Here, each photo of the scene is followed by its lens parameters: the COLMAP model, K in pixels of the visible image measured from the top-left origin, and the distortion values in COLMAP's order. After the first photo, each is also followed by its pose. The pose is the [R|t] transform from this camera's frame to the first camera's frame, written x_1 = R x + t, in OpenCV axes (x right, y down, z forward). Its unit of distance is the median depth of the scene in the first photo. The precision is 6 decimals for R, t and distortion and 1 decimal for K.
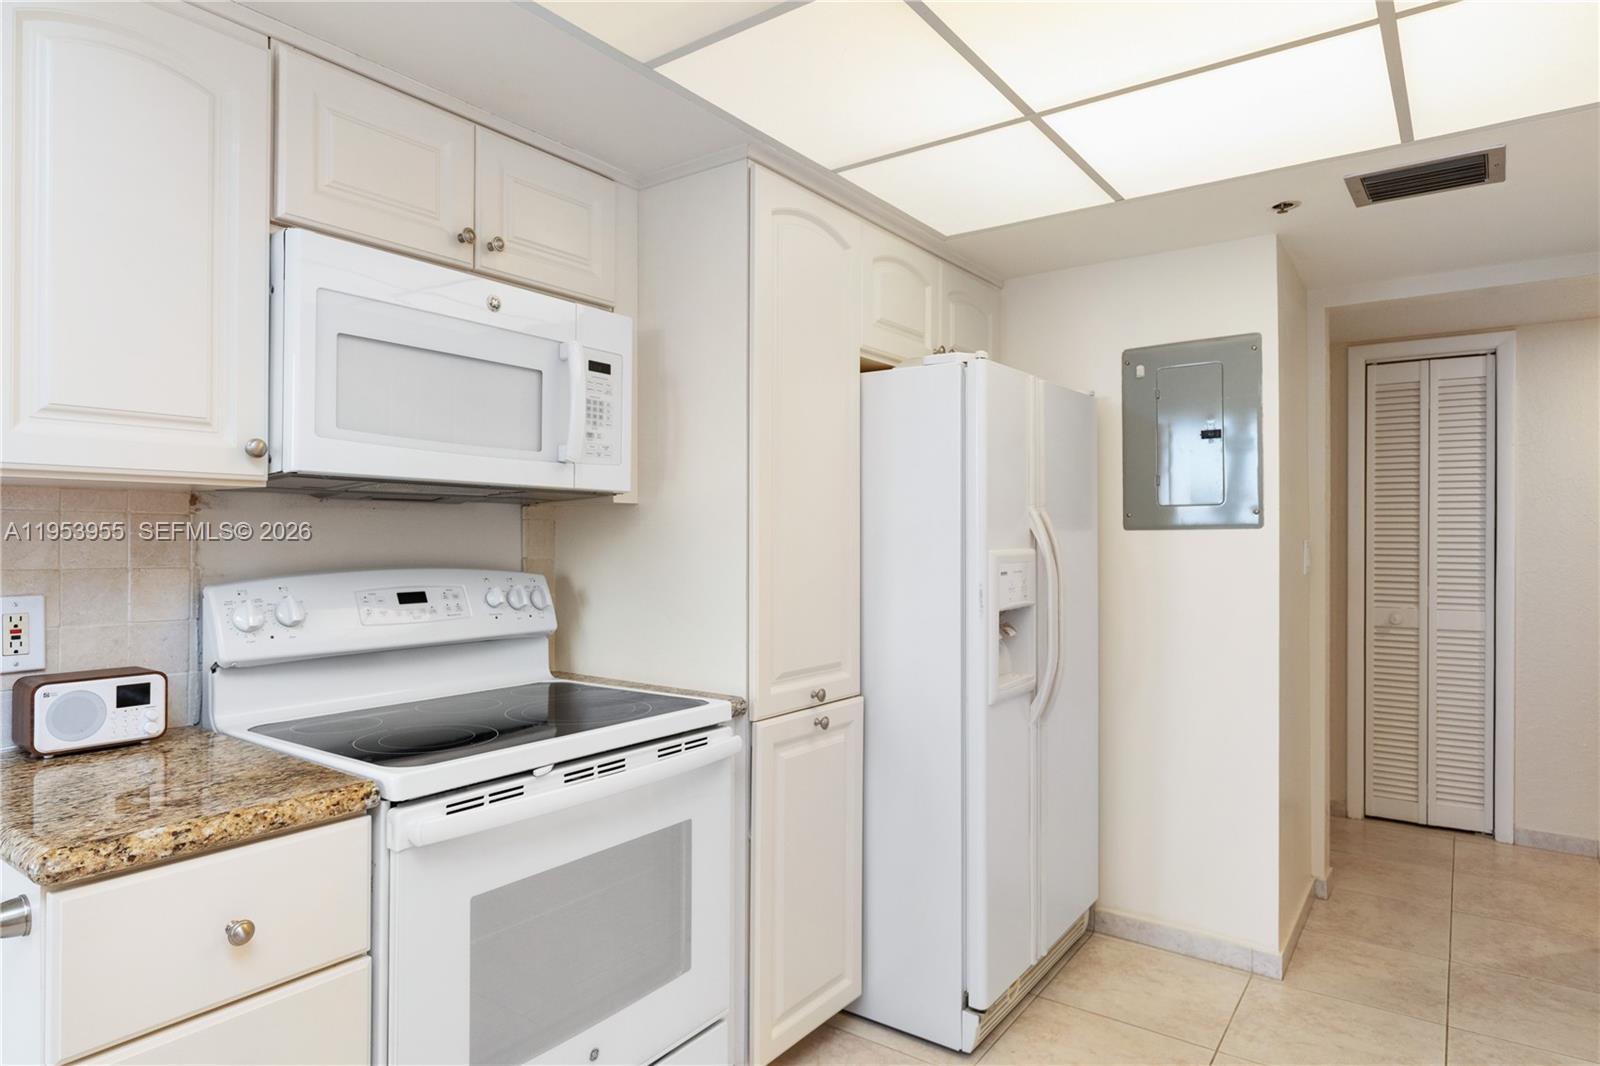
lens RADIAL K [[938.4, 0, 788.7], [0, 938.4, 526.0], [0, 0, 1]] dist [0.001898, -0.000526]
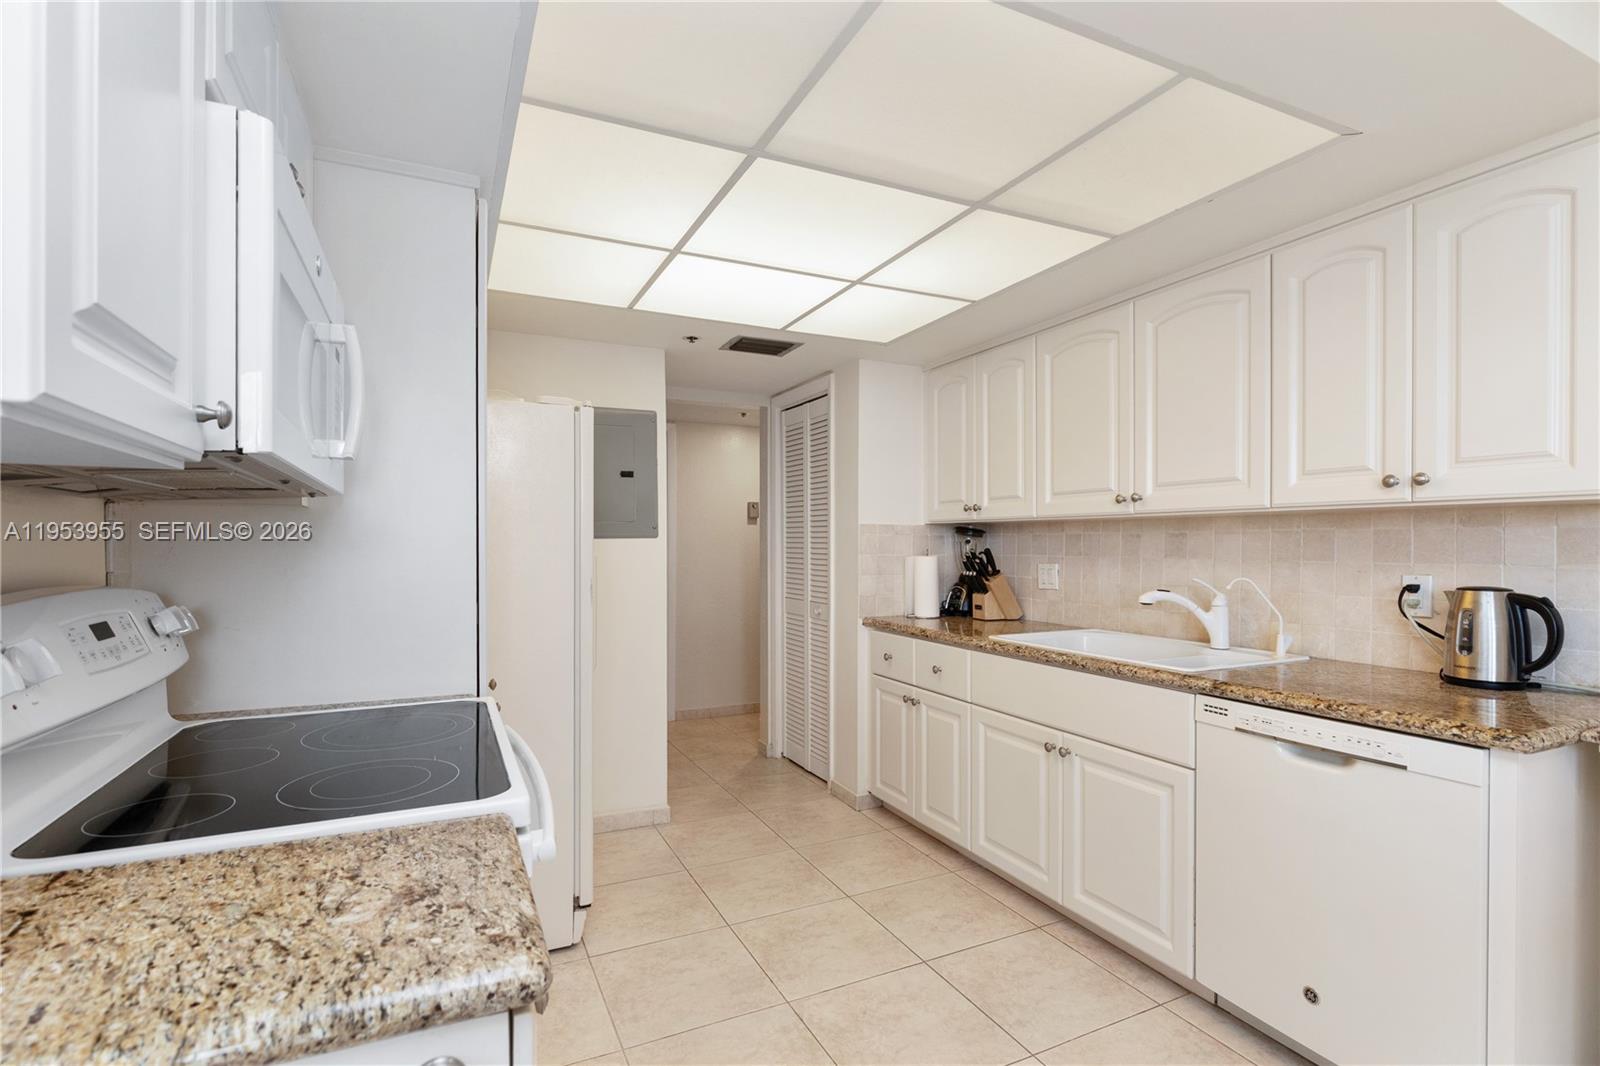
lens RADIAL K [[754.3, 0, 795.1], [0, 754.3, 540.7], [0, 0, 1]] dist [-0.002921, -0.000997]
pose [[0.471729, 0.001883, 0.881741, -0.566442], [-0.007267, 0.999972, 0.001752, 0.003859], [-0.881713, -0.007234, 0.471730, 0.244415]]
